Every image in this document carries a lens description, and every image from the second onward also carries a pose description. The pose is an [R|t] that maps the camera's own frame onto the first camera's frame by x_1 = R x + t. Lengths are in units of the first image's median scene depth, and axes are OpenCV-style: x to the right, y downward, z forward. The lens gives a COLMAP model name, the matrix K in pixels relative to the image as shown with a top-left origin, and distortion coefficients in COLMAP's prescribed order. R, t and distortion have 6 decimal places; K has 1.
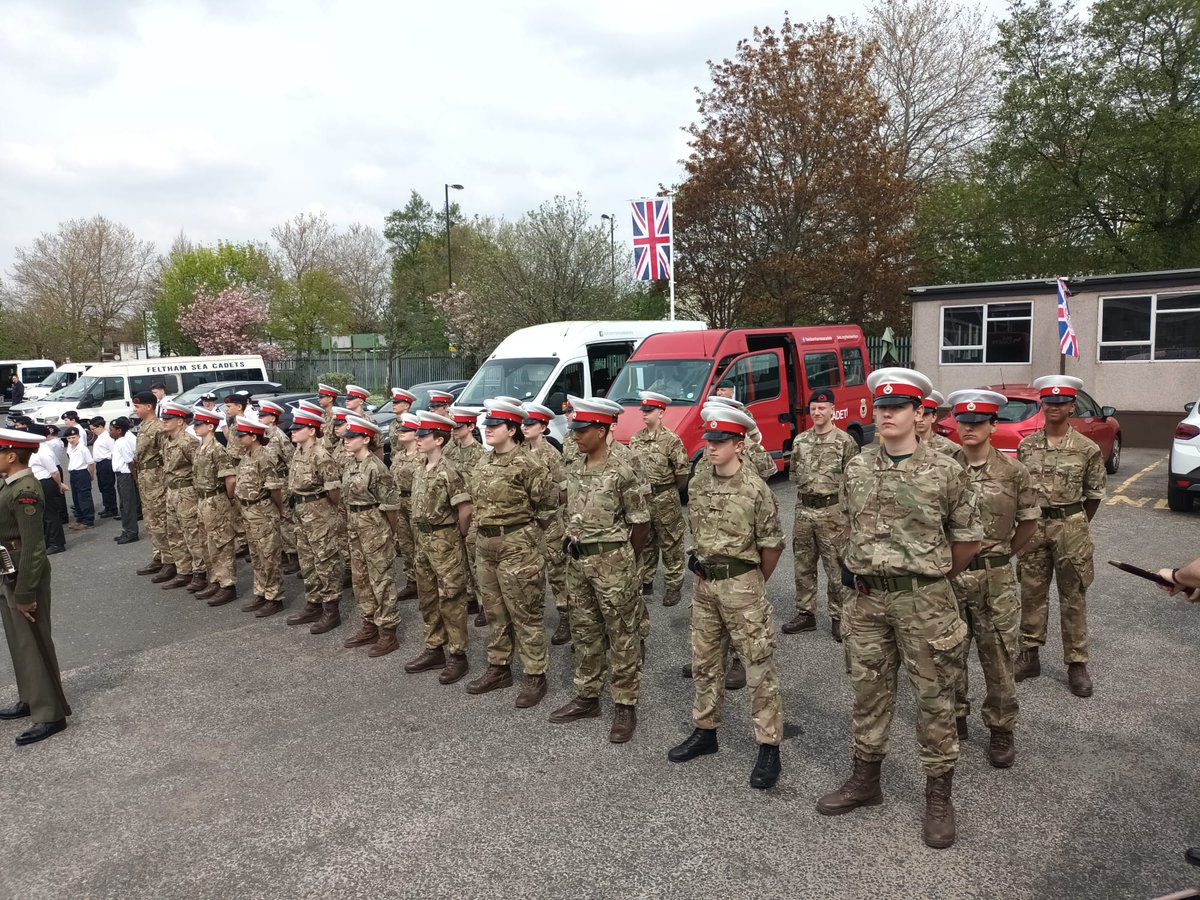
lens RADIAL K [[887.8, 0, 600.0], [0, 887.8, 450.0], [0, 0, 1]] dist [0.082091, -0.128494]
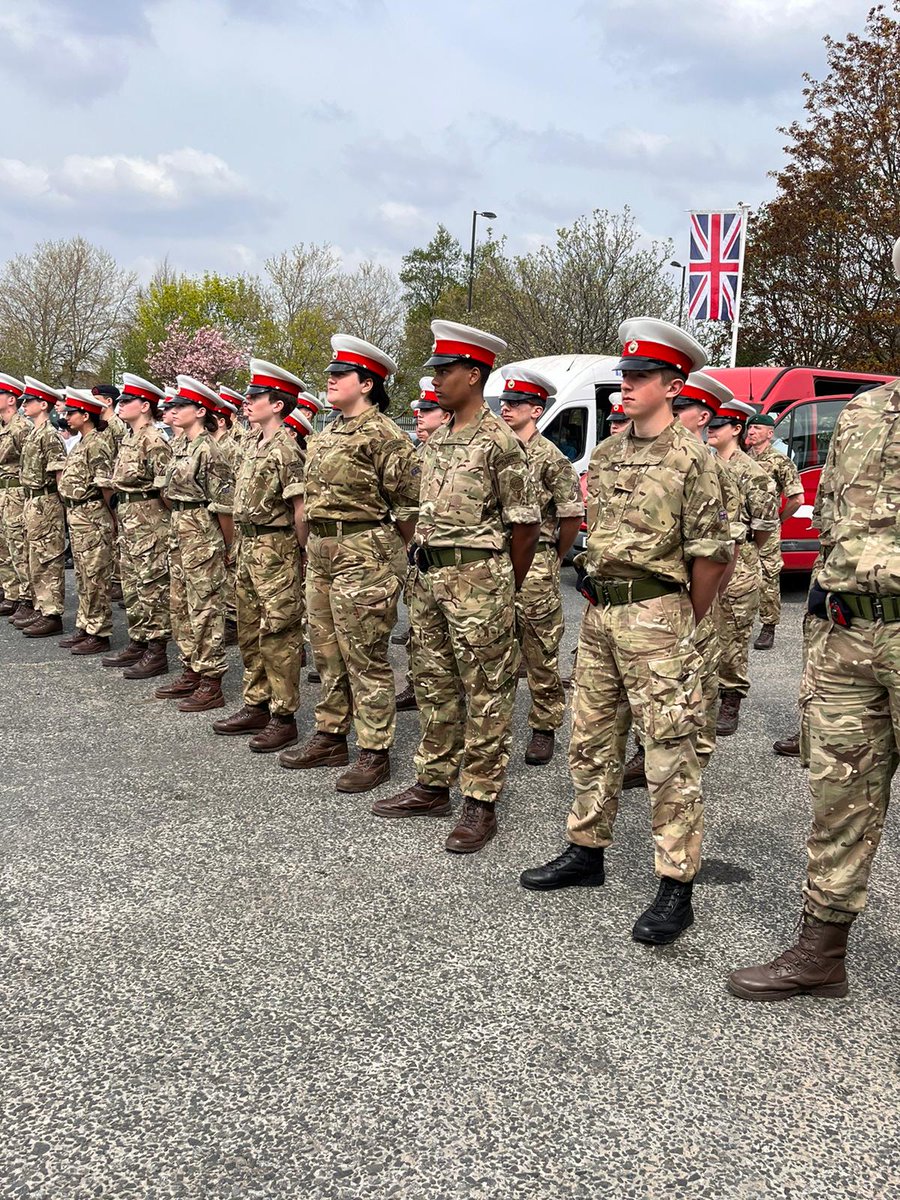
lens RADIAL K [[1088.8, 0, 450.0], [0, 1088.8, 600.0], [0, 0, 1]] dist [0.069579, -0.074804]
pose [[0.979178, 0.097045, -0.178305, 0.132024], [-0.091353, 0.995020, 0.039884, 0.104731], [0.181287, -0.022765, 0.983167, 0.202470]]
